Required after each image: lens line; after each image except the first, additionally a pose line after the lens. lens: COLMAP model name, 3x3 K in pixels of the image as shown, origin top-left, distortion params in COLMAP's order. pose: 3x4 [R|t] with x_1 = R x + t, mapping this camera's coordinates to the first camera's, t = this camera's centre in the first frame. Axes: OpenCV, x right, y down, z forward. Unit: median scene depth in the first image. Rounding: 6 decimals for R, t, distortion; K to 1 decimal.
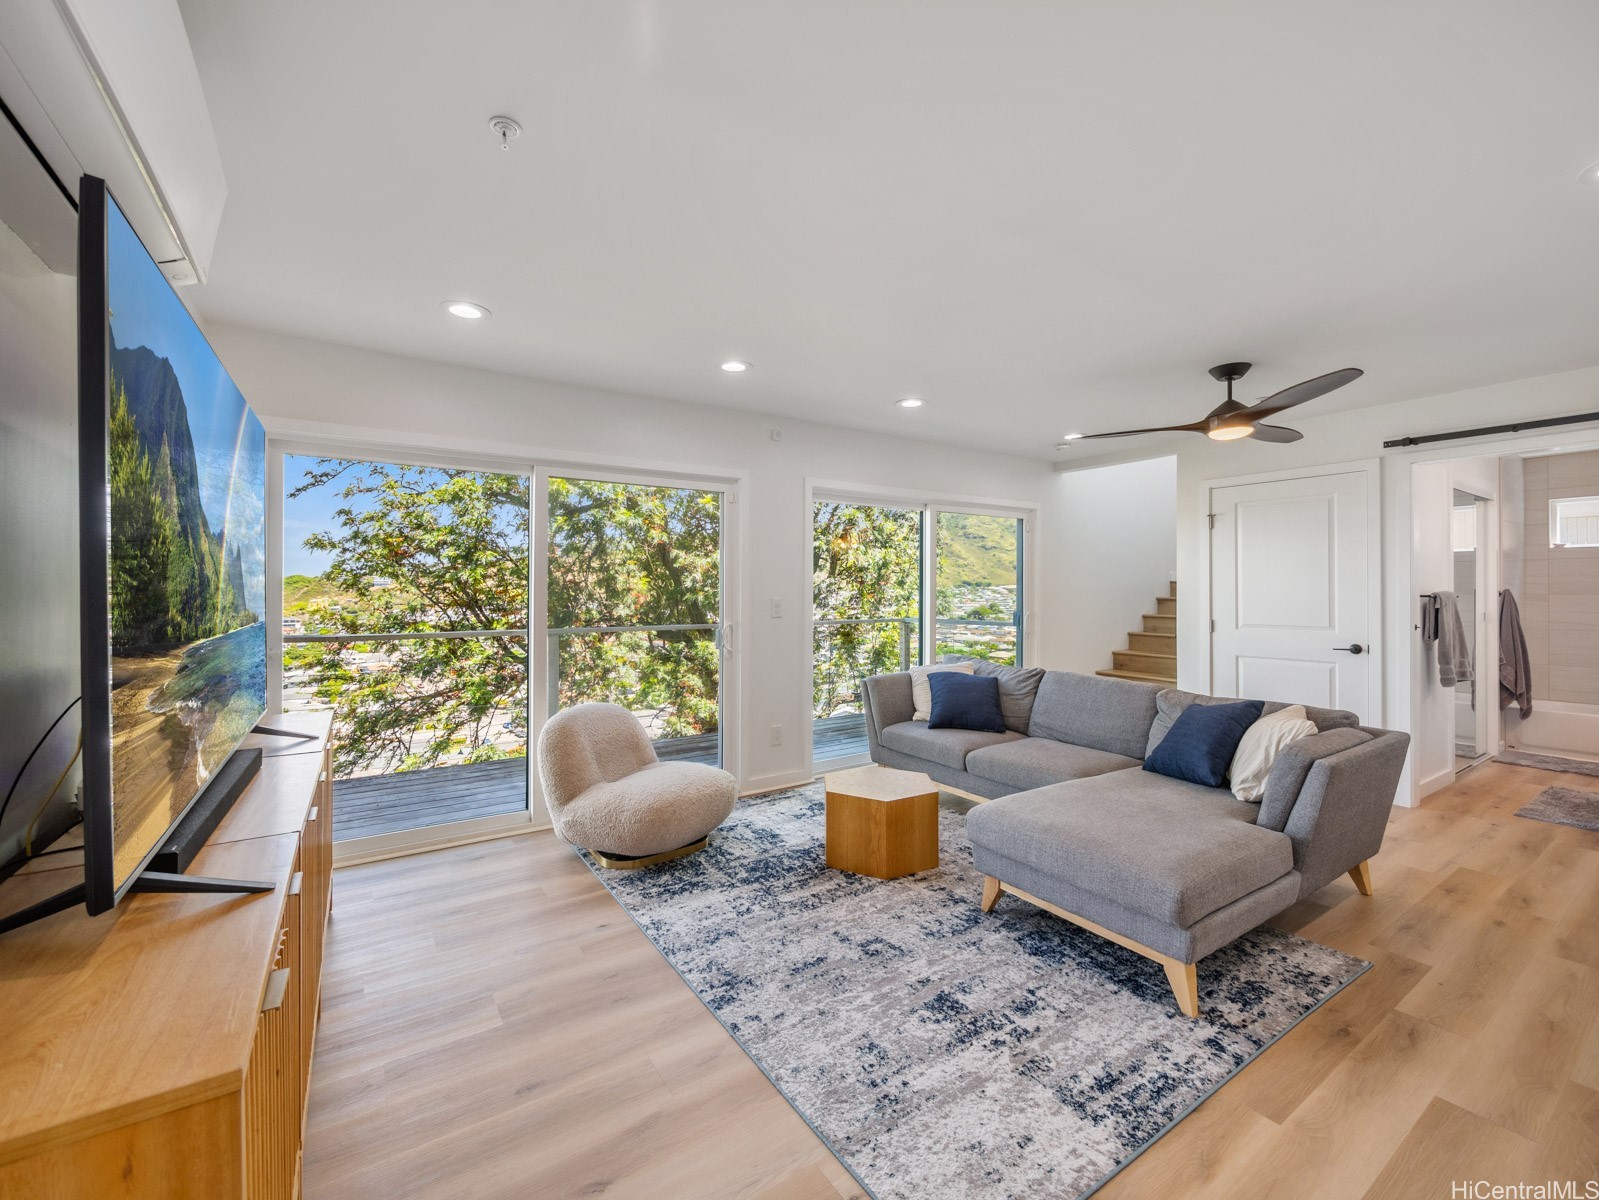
lens RADIAL K [[669.1, 0, 801.6], [0, 669.1, 592.9], [0, 0, 1]] dist [-0.010892, 0.001927]
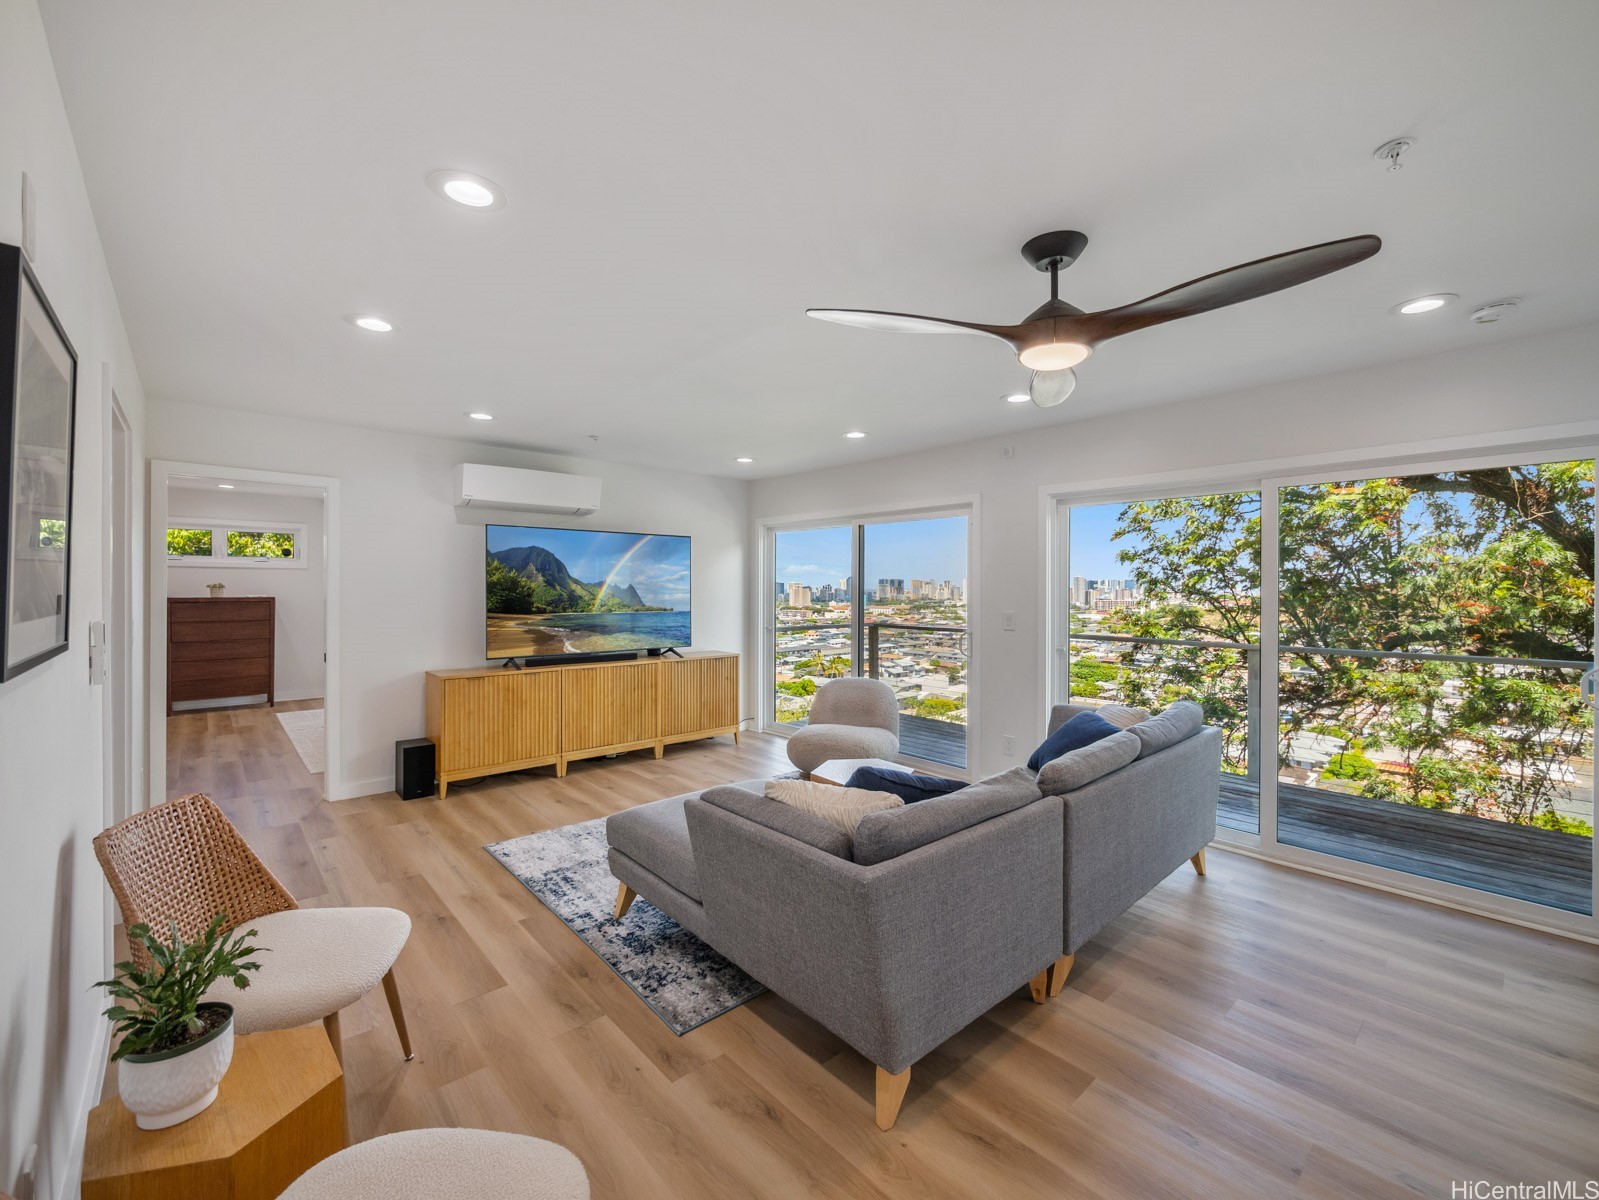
lens RADIAL K [[669.1, 0, 801.2], [0, 669.1, 594.5], [0, 0, 1]] dist [-0.010892, 0.001927]
pose [[0.143481, 0.006382, -0.989633, 2.163709], [-0.004777, 0.999972, 0.005757, -0.050107], [0.989642, 0.003902, 0.143507, 1.260310]]
